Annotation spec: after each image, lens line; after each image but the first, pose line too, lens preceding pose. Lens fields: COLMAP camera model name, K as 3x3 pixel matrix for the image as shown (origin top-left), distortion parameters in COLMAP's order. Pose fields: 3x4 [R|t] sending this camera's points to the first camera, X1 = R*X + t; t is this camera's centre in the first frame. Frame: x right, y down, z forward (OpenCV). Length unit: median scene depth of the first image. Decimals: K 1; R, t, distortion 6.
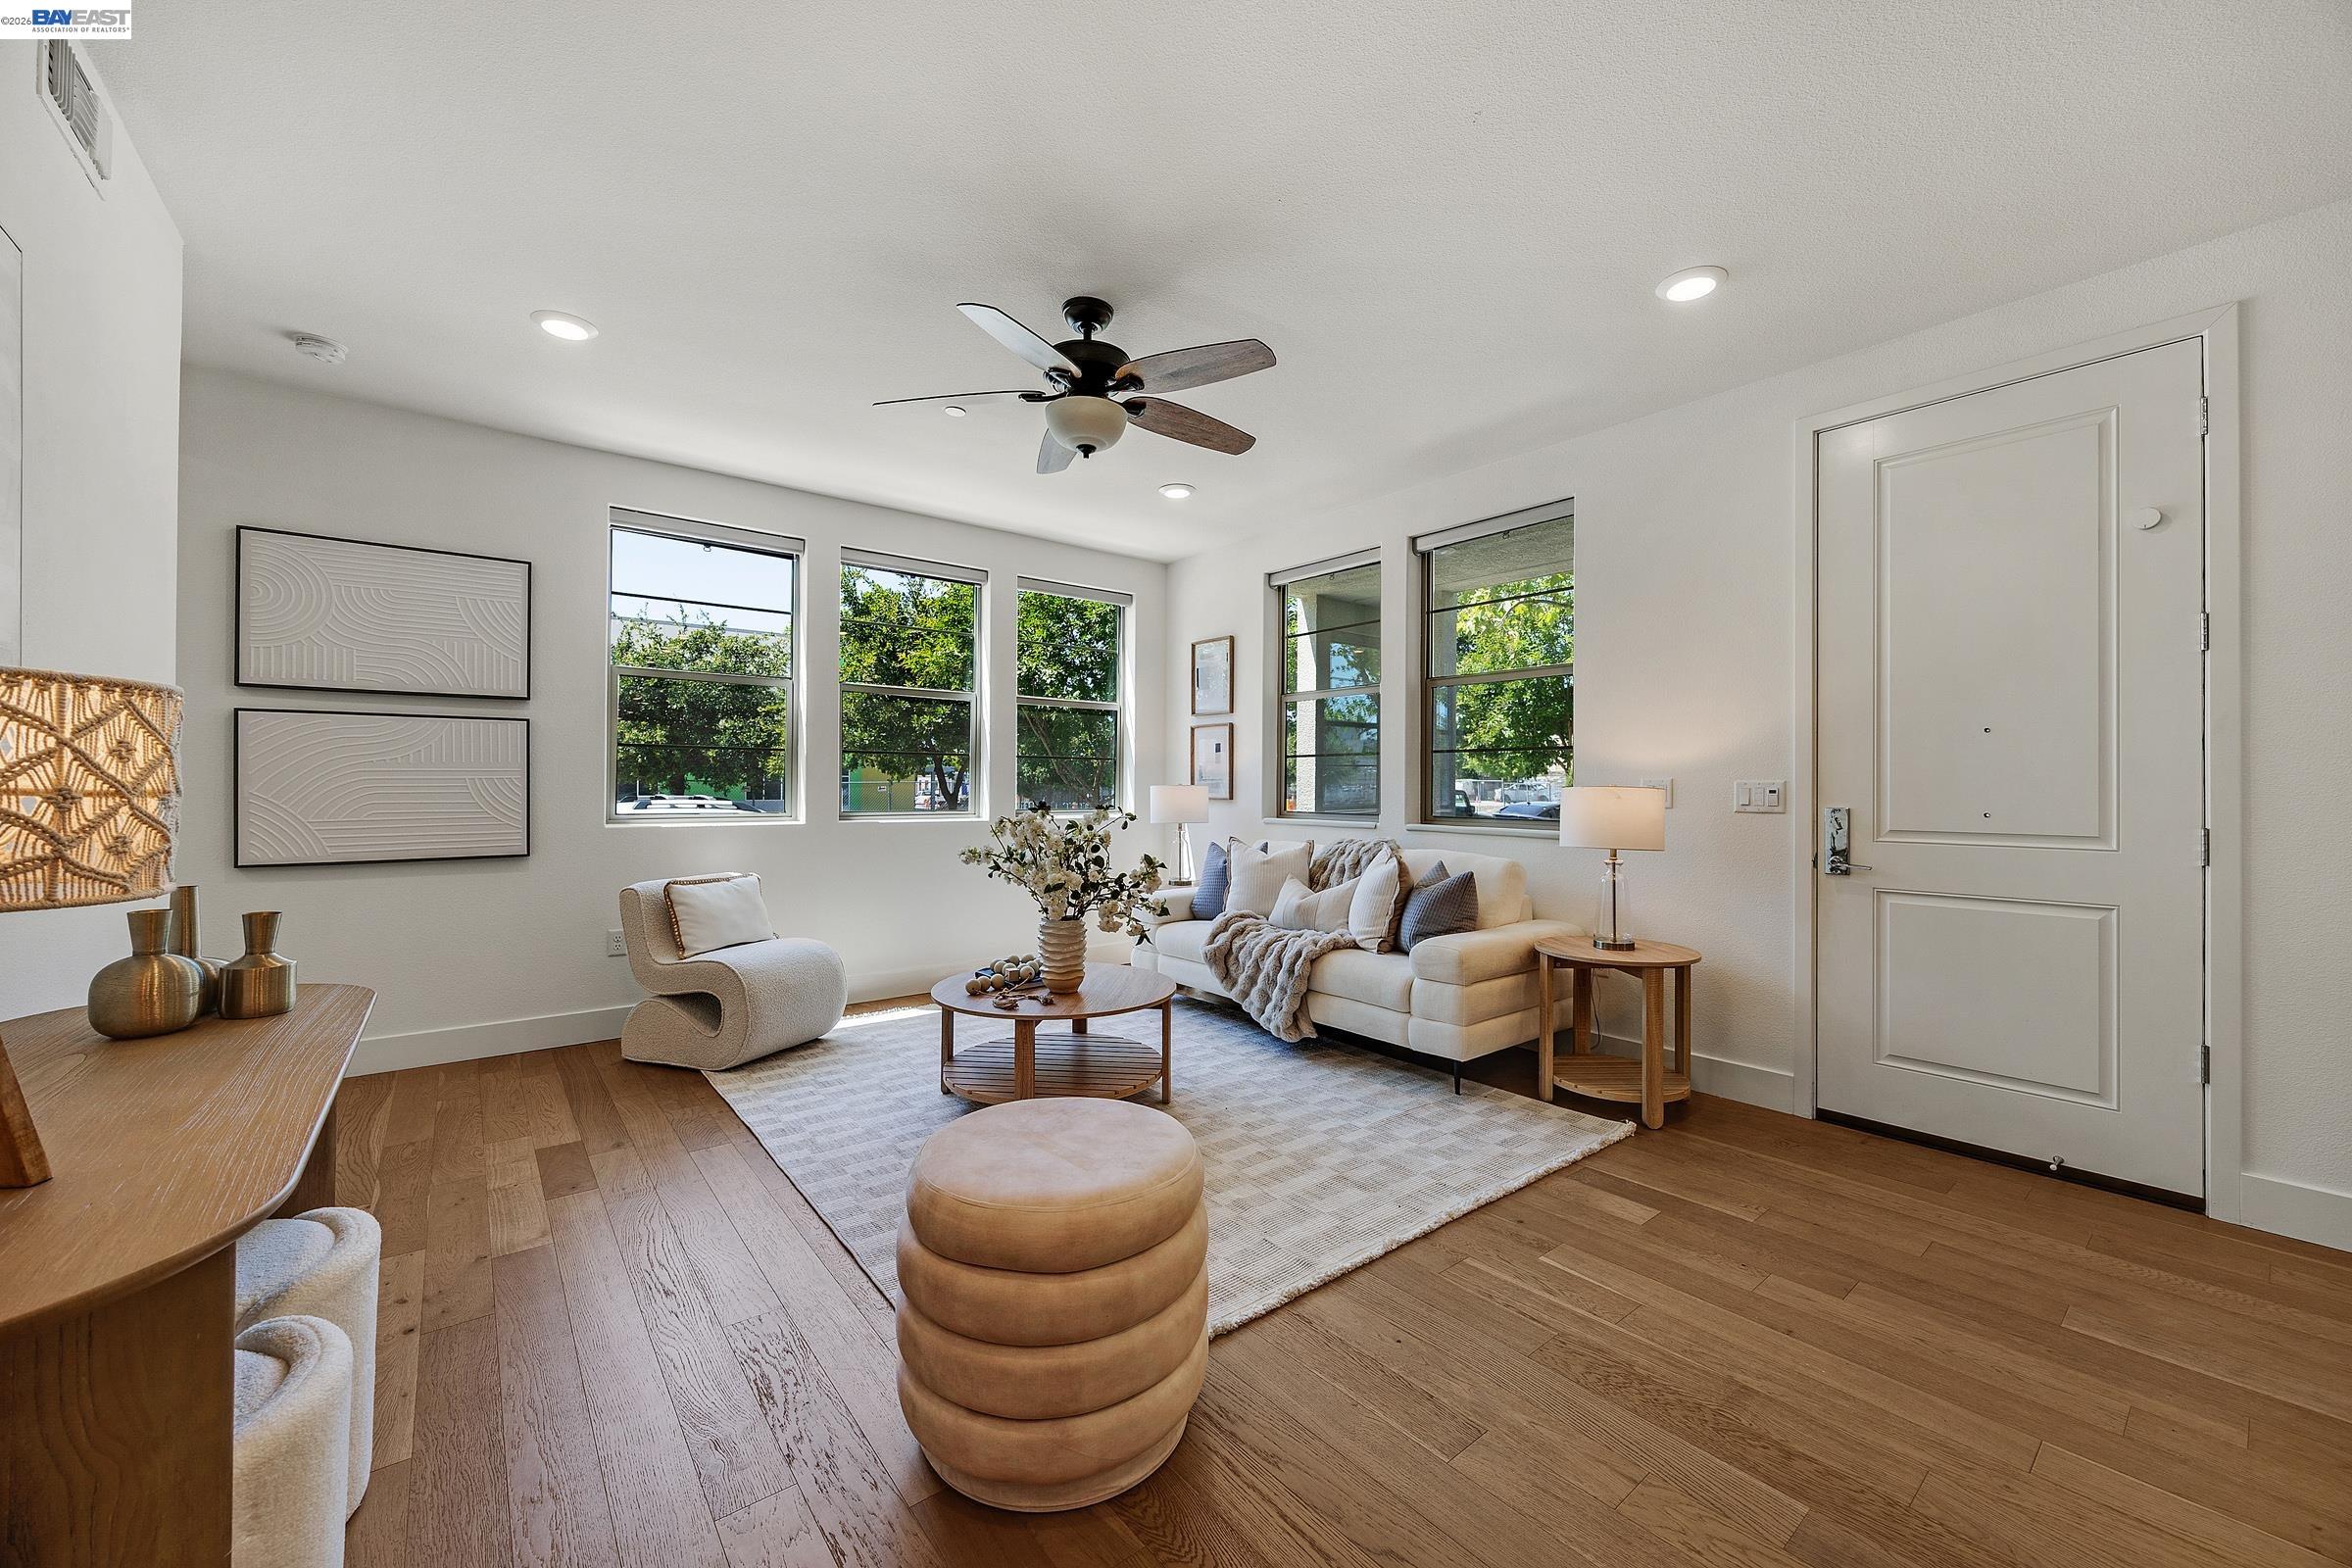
lens RADIAL K [[896.9, 0, 1180.5], [0, 896.9, 786.0], [0, 0, 1]] dist [-0.002300, 0.000014]
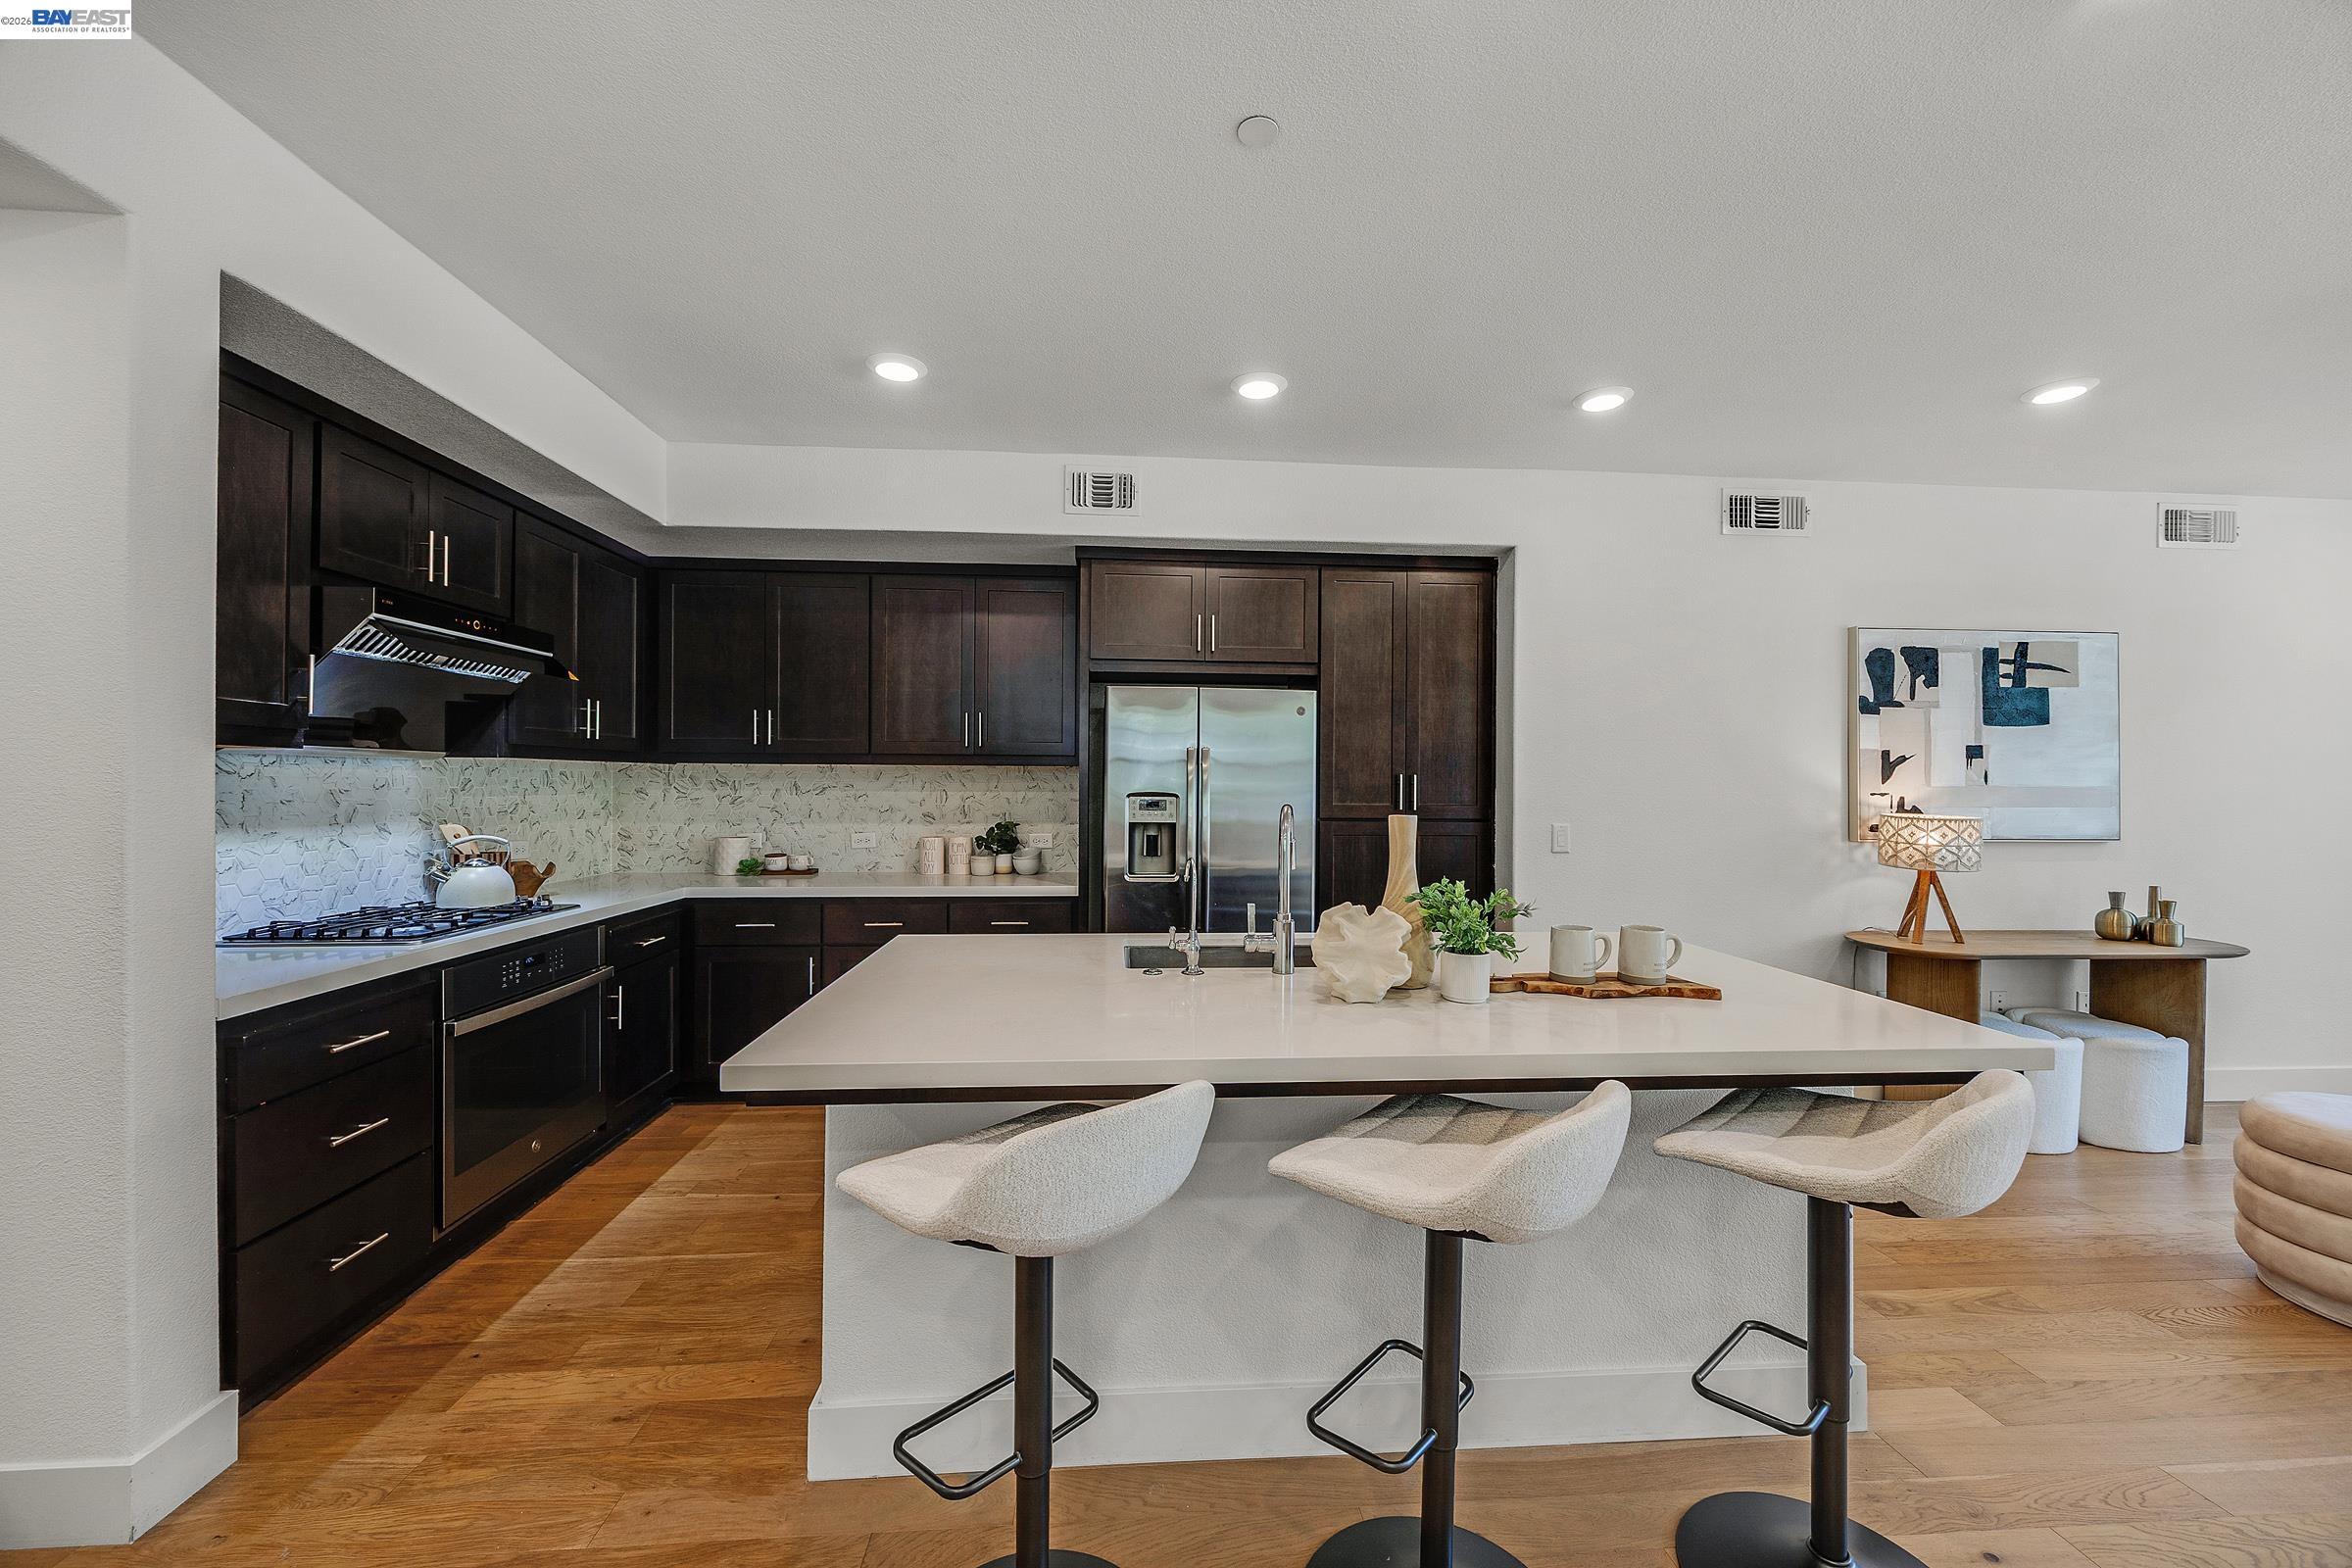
lens RADIAL K [[896.9, 0, 1166.2], [0, 896.9, 777.3], [0, 0, 1]] dist [-0.002300, 0.000014]
pose [[-0.566210, -0.011732, -0.824178, 1.087983], [-0.009629, 0.999925, -0.007619, -0.062550], [0.824205, 0.003622, -0.566280, 0.089714]]
